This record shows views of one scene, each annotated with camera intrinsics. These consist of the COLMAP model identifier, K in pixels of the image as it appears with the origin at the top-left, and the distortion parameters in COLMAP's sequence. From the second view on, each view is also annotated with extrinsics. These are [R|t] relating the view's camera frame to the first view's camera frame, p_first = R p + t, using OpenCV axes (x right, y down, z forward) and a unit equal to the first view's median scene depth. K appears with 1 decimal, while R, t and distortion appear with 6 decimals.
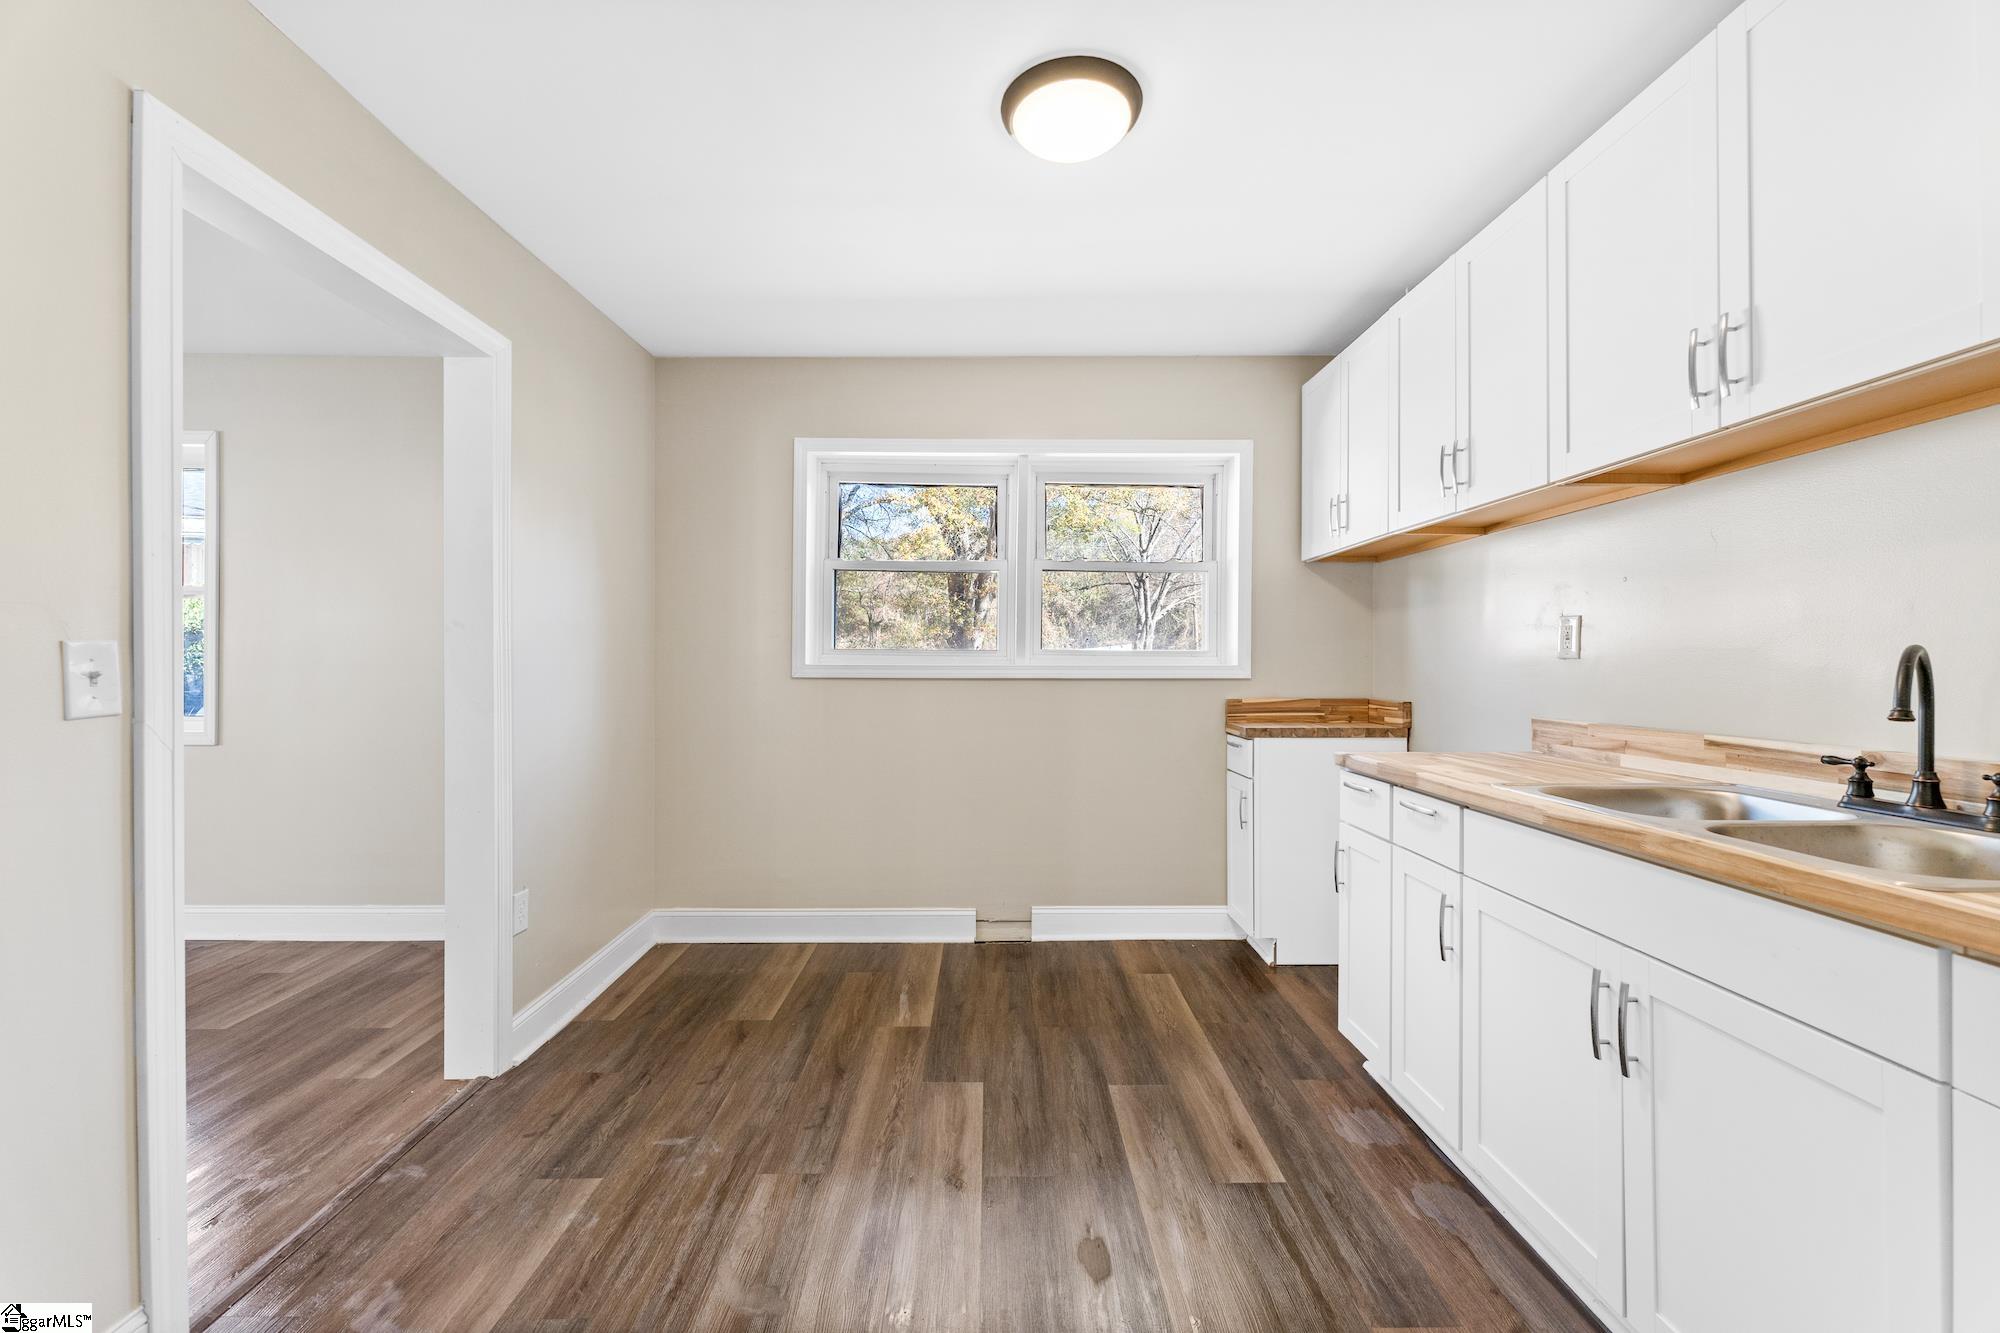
lens RADIAL K [[806.4, 0, 994.3], [0, 806.4, 655.9], [0, 0, 1]] dist [0.000829, 0.000111]
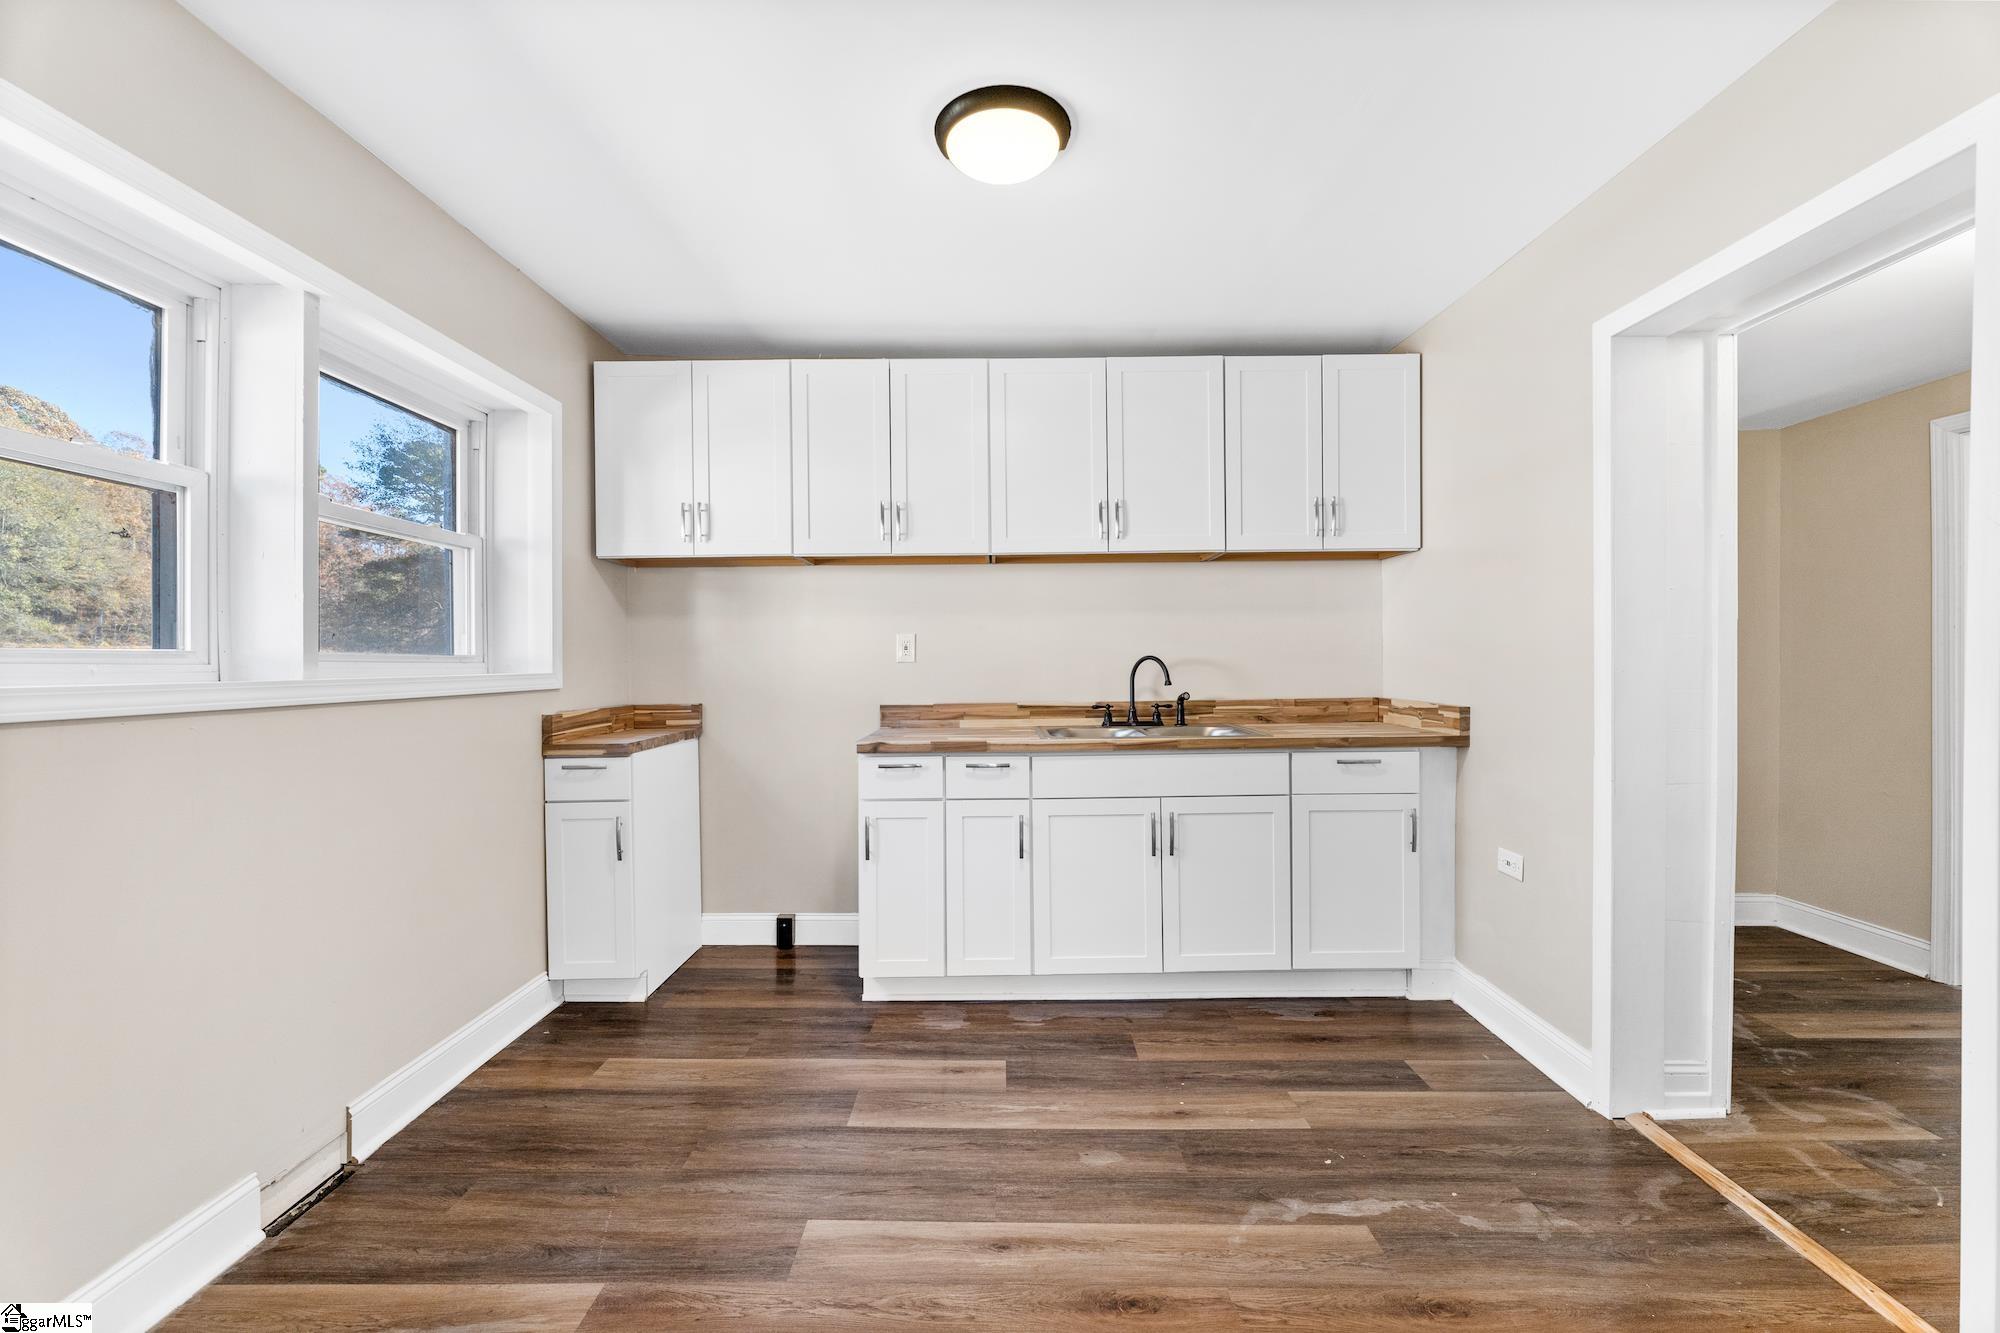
lens RADIAL K [[793.7, 0, 1000.0], [0, 793.7, 666.5], [0, 0, 1]] dist [-0.001140, -0.000092]
pose [[0.019448, -0.006324, 0.999791, -0.702490], [0.003551, 0.999974, 0.006256, 0.001876], [-0.999805, 0.003429, 0.019470, 0.746380]]
